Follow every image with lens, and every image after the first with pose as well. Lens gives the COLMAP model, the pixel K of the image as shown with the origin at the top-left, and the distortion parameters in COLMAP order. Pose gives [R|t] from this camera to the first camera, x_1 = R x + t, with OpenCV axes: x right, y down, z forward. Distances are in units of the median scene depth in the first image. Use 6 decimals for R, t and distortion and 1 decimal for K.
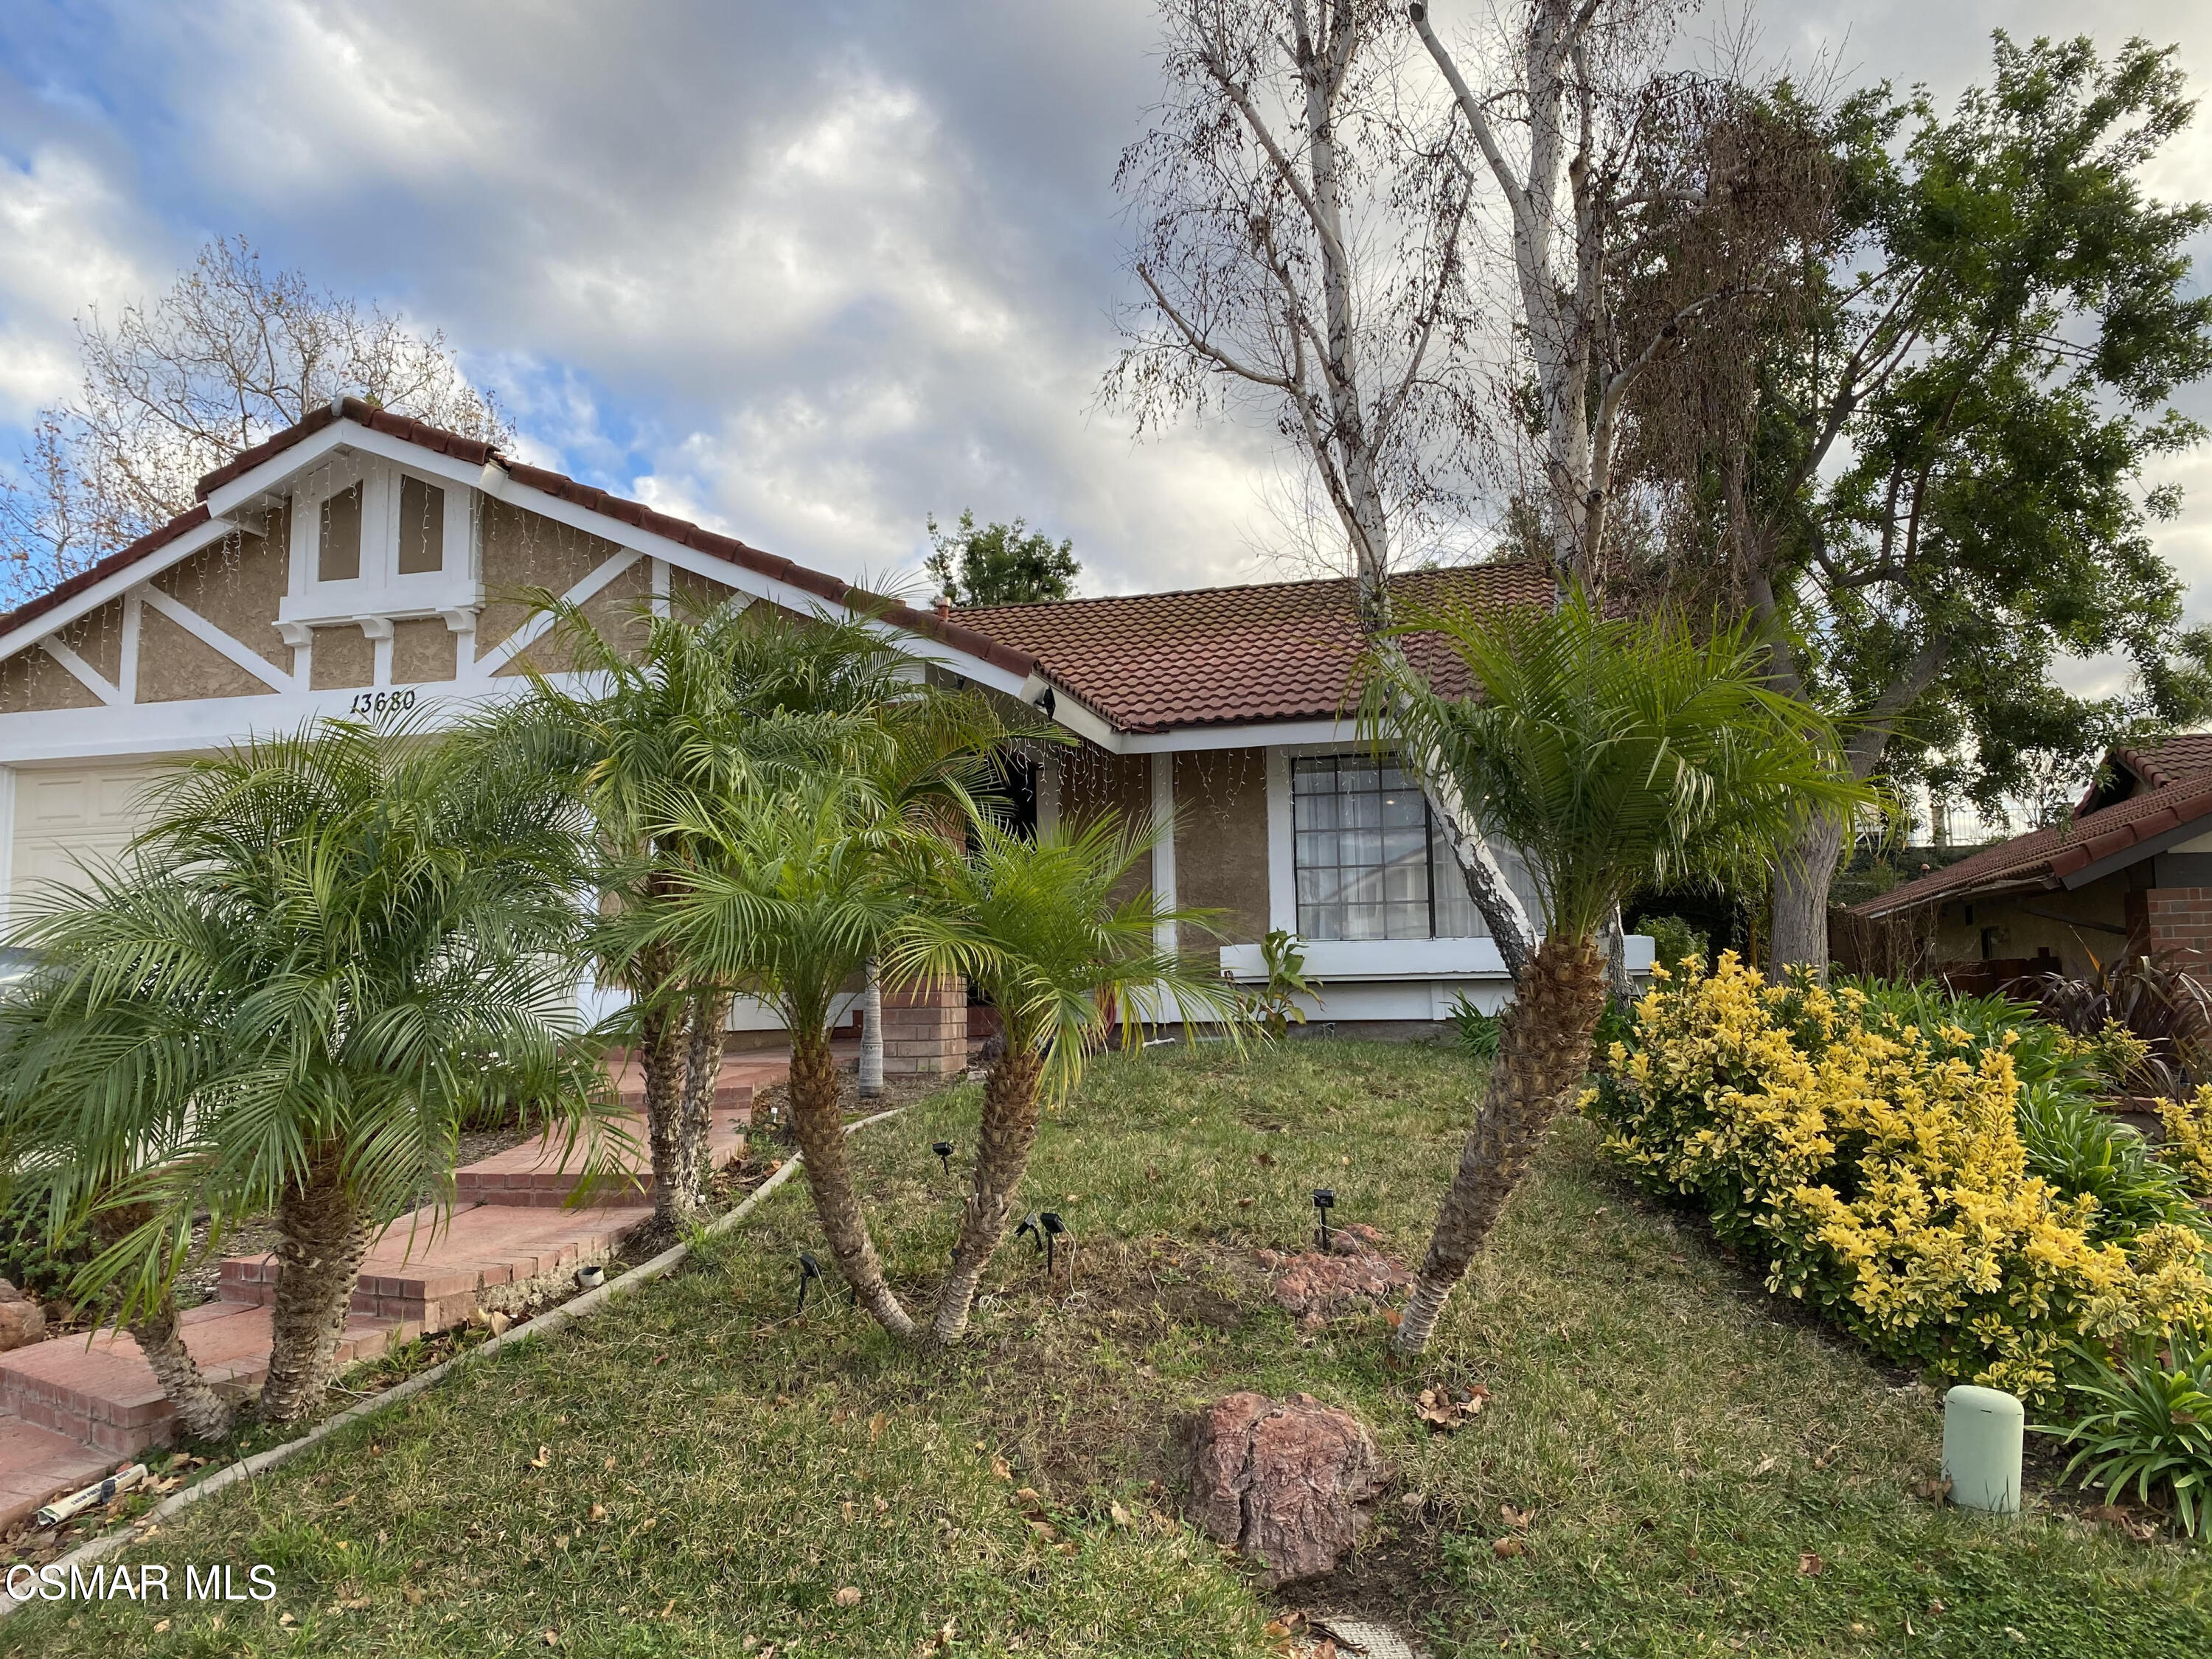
lens RADIAL K [[1684.1, 0, 1106.0], [0, 1684.1, 829.5], [0, 0, 1]] dist [0.037353, -0.003041]
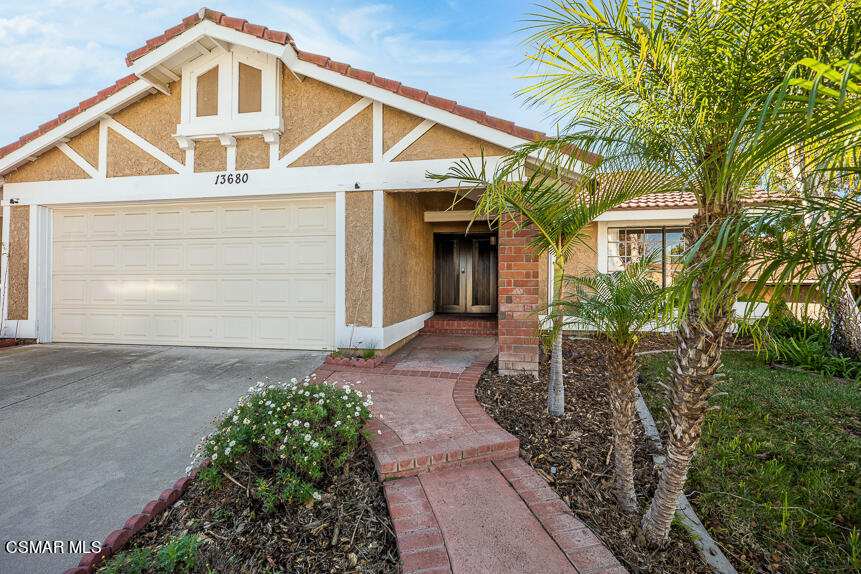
lens RADIAL K [[353.8, 0, 432.4], [0, 353.8, 287.5], [0, 0, 1]] dist [0.000620, -0.000357]
pose [[0.994122, 0.014477, 0.107290, -0.230826], [-0.025262, 0.994681, 0.099858, 0.005359], [-0.105274, -0.101981, 0.989200, 0.542045]]
